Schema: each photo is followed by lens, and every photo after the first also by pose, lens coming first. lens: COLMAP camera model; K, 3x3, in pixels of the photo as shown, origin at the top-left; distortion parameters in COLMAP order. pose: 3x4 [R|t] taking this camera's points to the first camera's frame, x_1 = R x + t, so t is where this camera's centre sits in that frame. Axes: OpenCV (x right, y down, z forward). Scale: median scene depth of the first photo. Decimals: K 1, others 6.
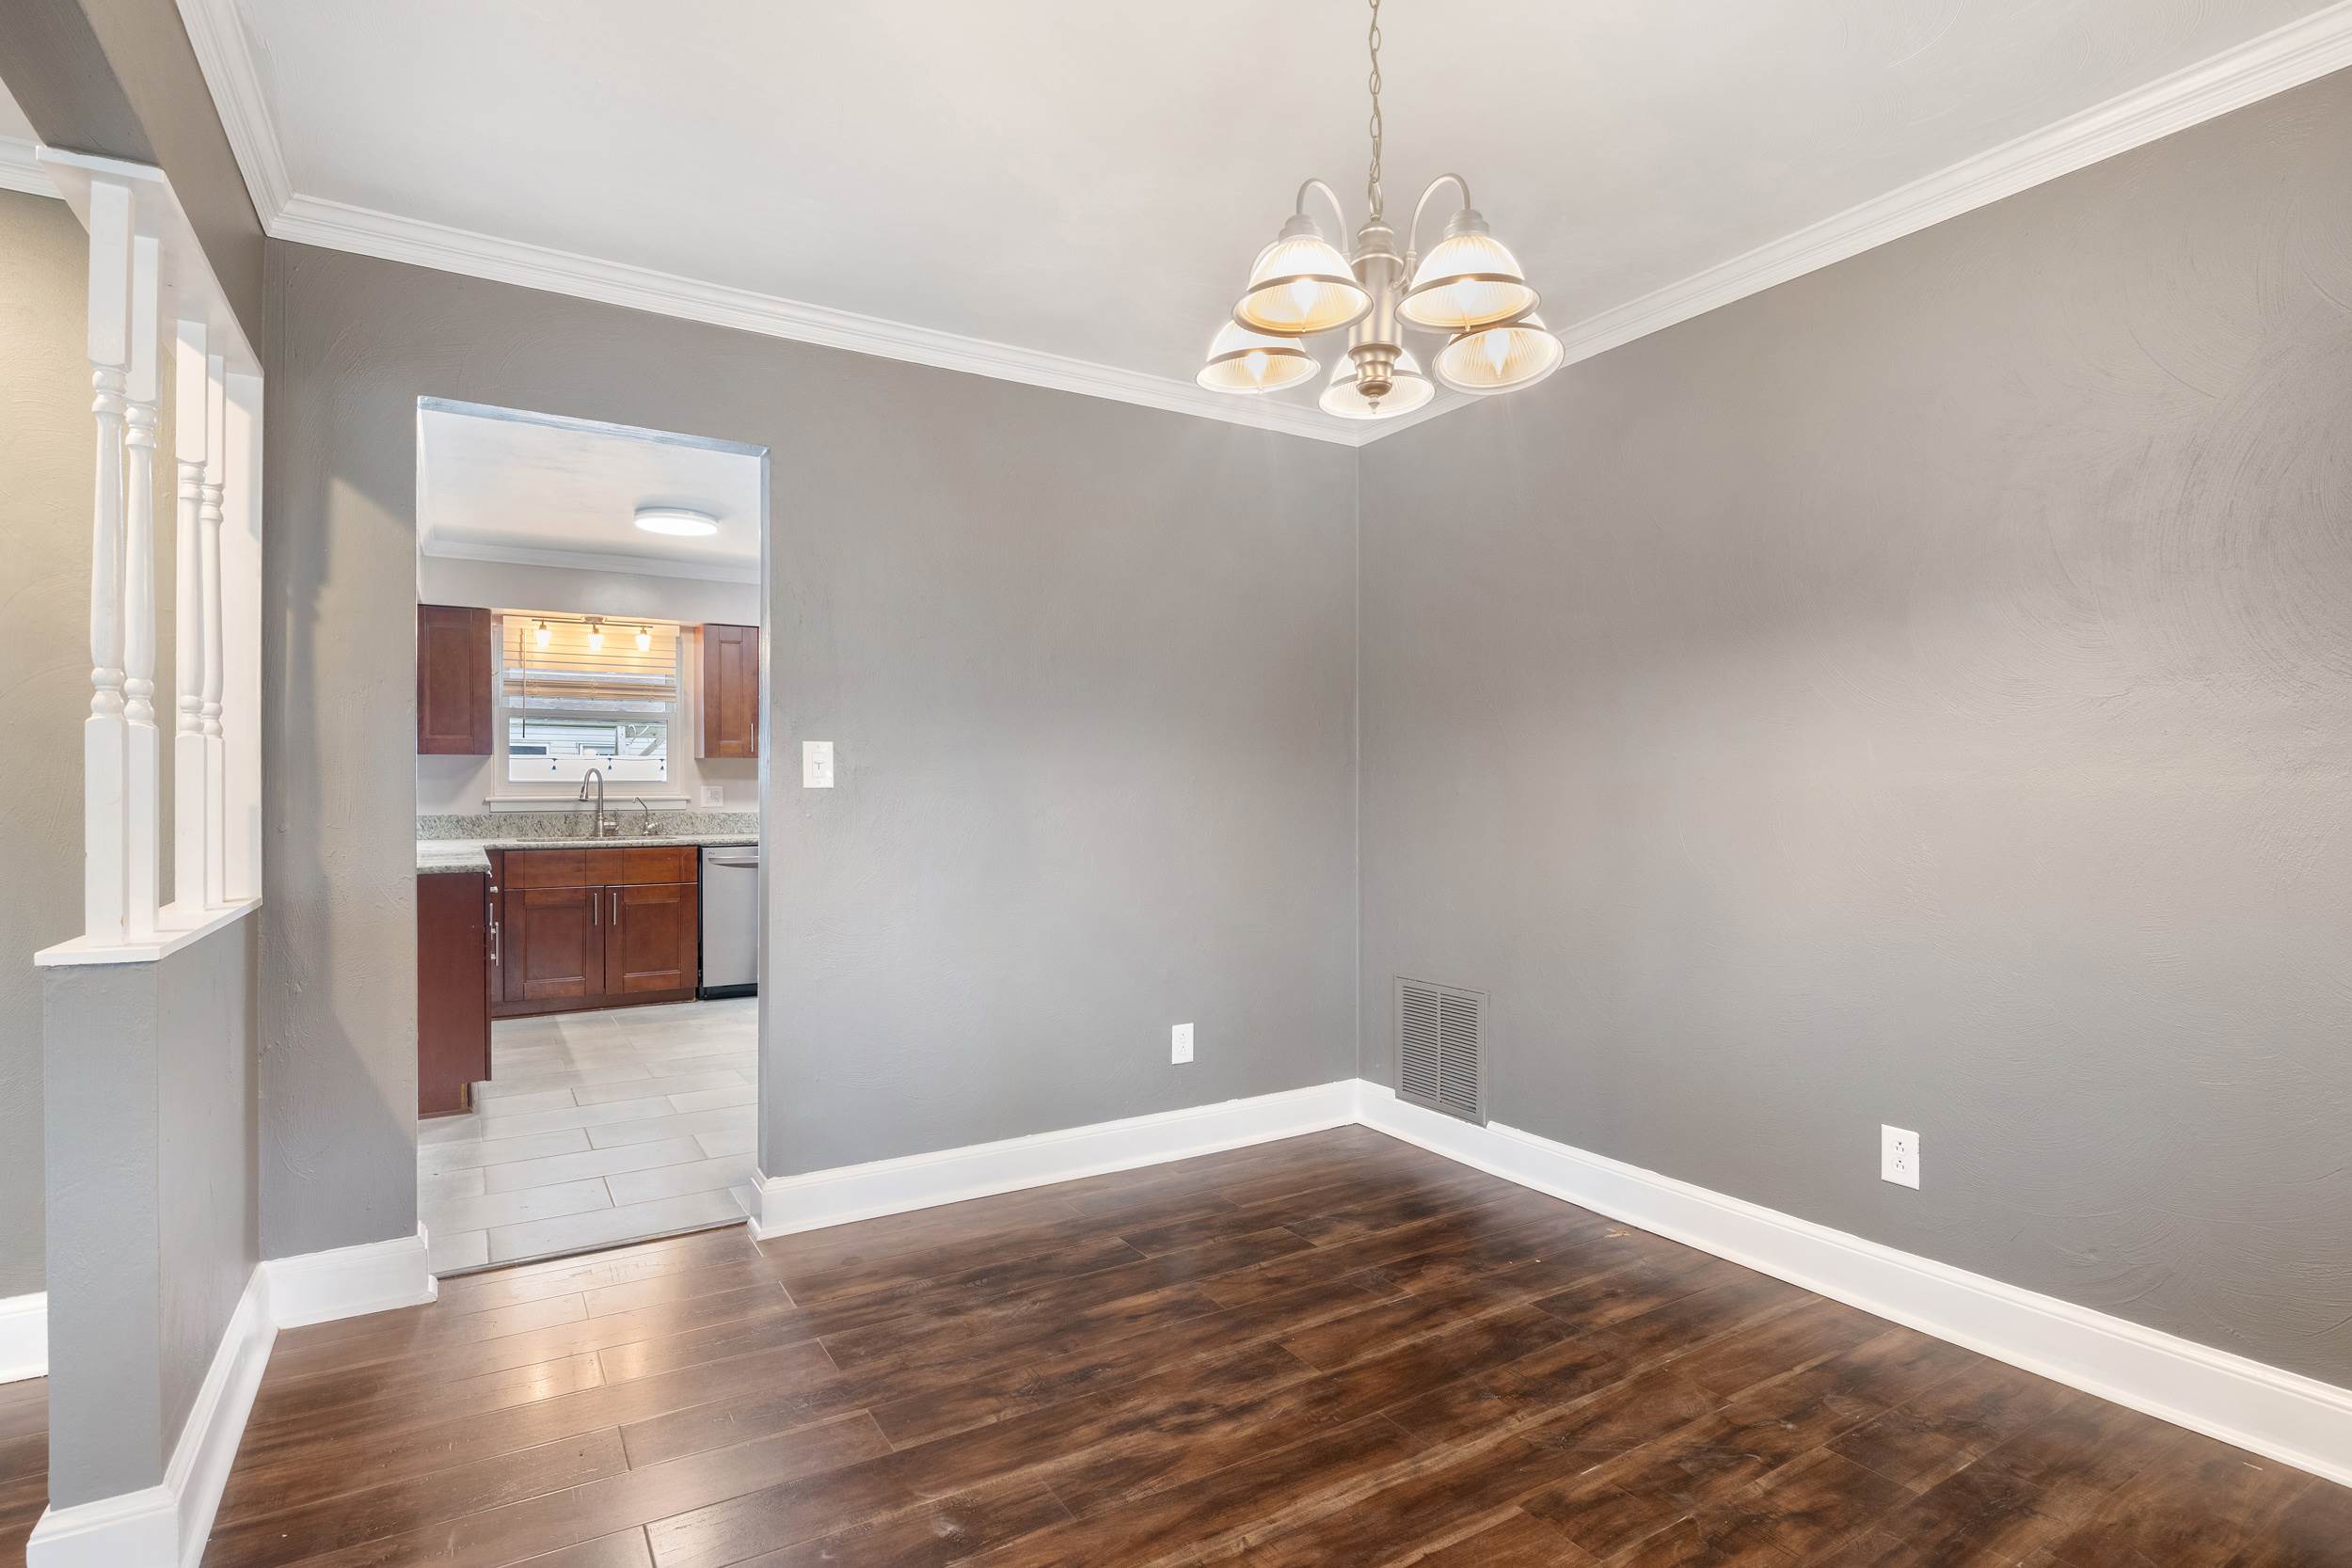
lens RADIAL K [[1185.1, 0, 1187.1], [0, 1185.1, 780.3], [0, 0, 1]] dist [-0.014559, -0.001333]
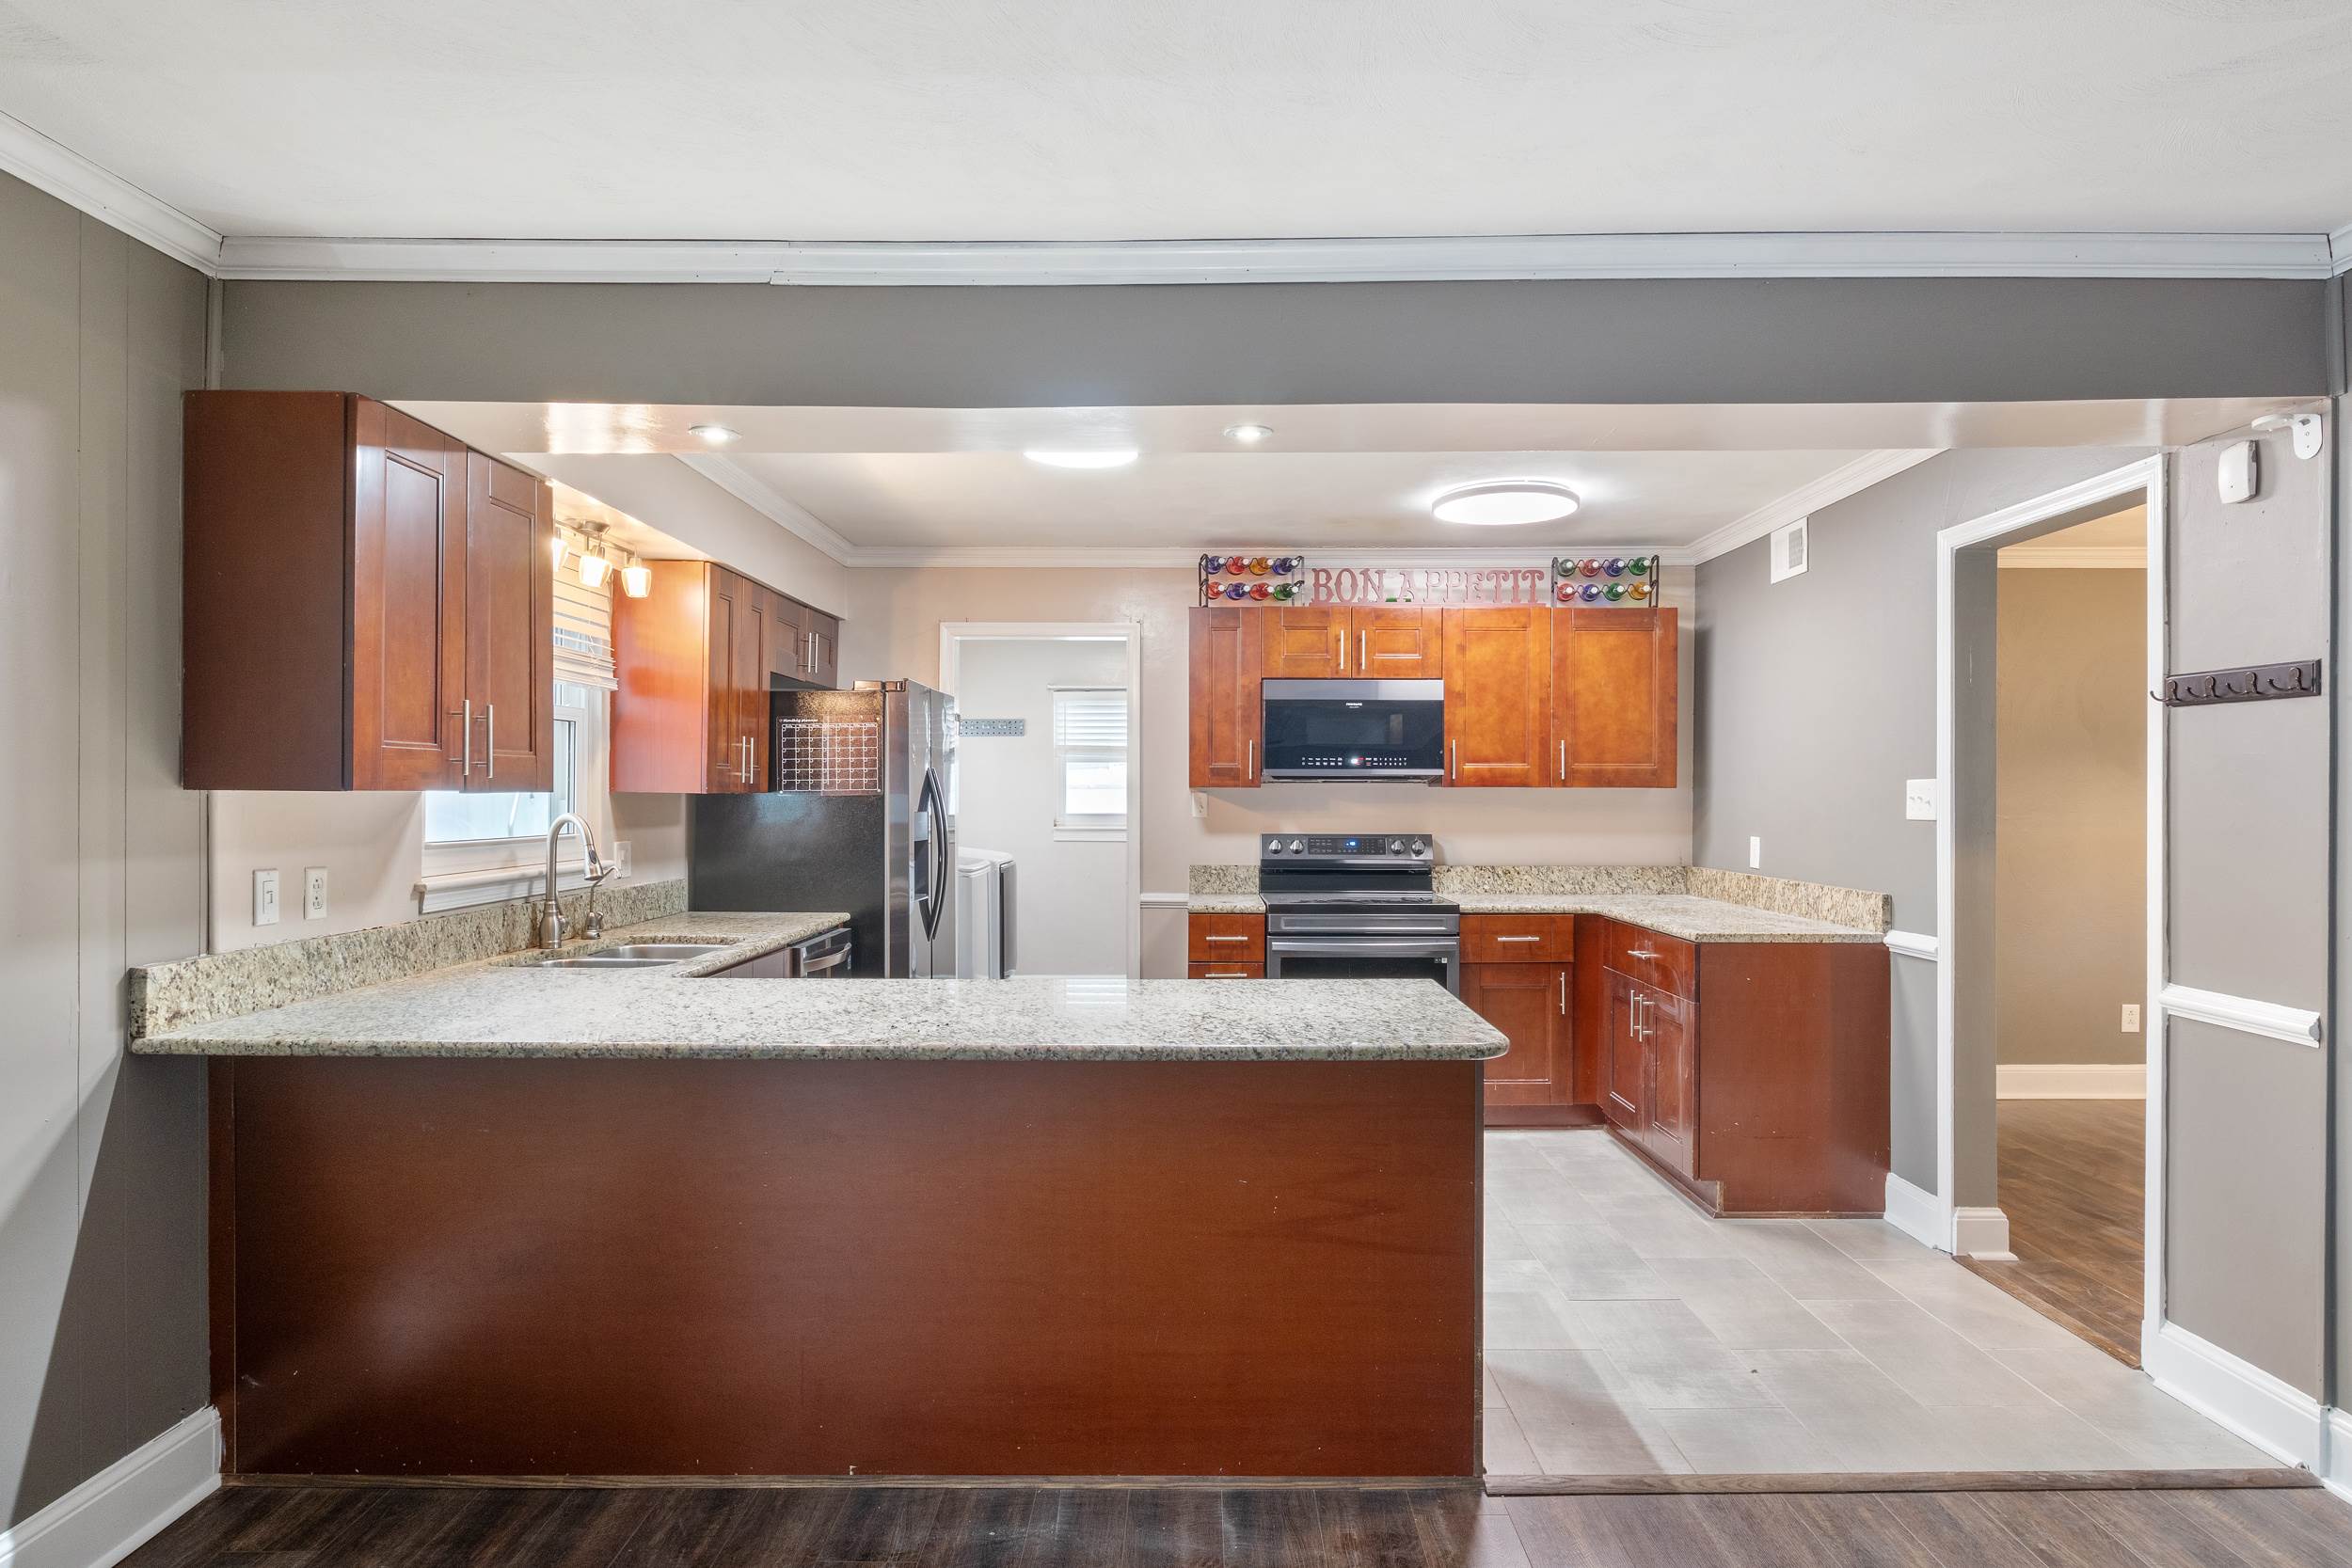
lens RADIAL K [[1298.8, 0, 1195.2], [0, 1298.8, 797.8], [0, 0, 1]] dist [-0.006767, 0.002210]
pose [[0.529208, -0.003814, 0.848484, -0.827665], [-0.006054, 0.999947, 0.008271, -0.023152], [-0.848471, -0.009514, 0.529157, 0.465945]]
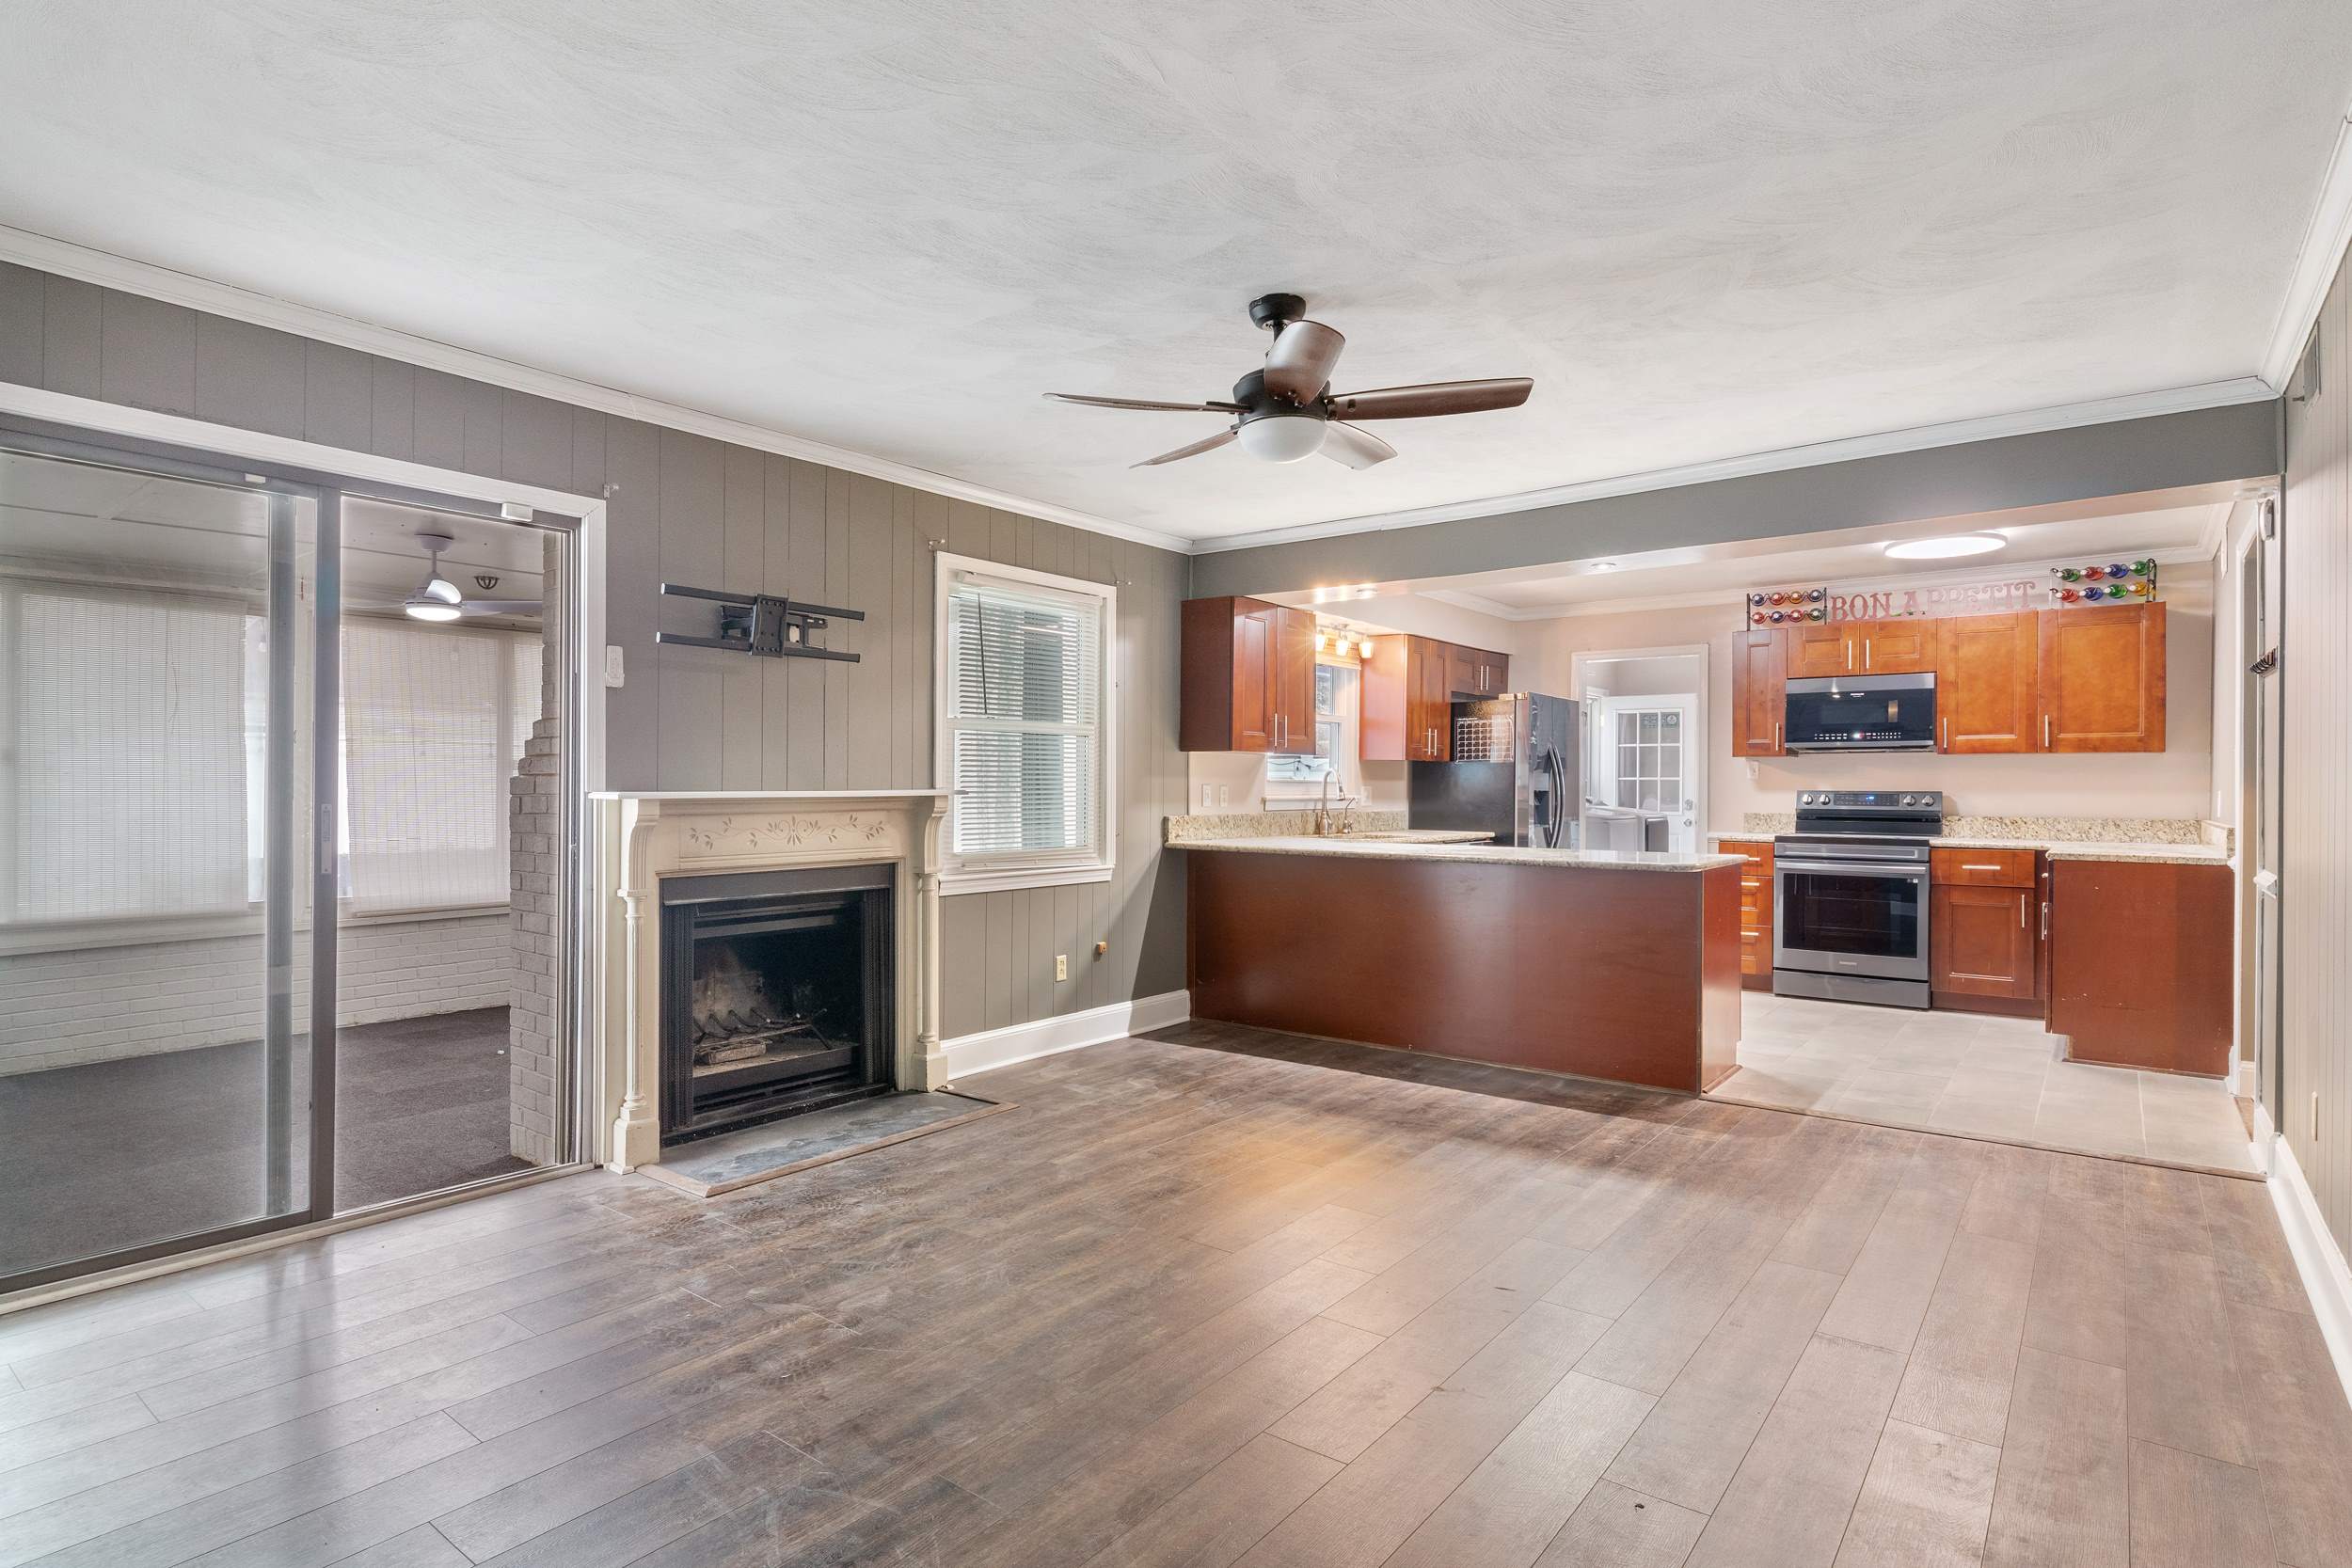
lens RADIAL K [[1185.1, 0, 1173.5], [0, 1185.1, 784.7], [0, 0, 1]] dist [-0.014559, -0.001333]
pose [[0.942238, 0.003927, 0.334920, -0.971255], [-0.006005, 0.999969, 0.005168, -0.000286], [-0.334890, -0.006881, 0.942232, 0.065544]]
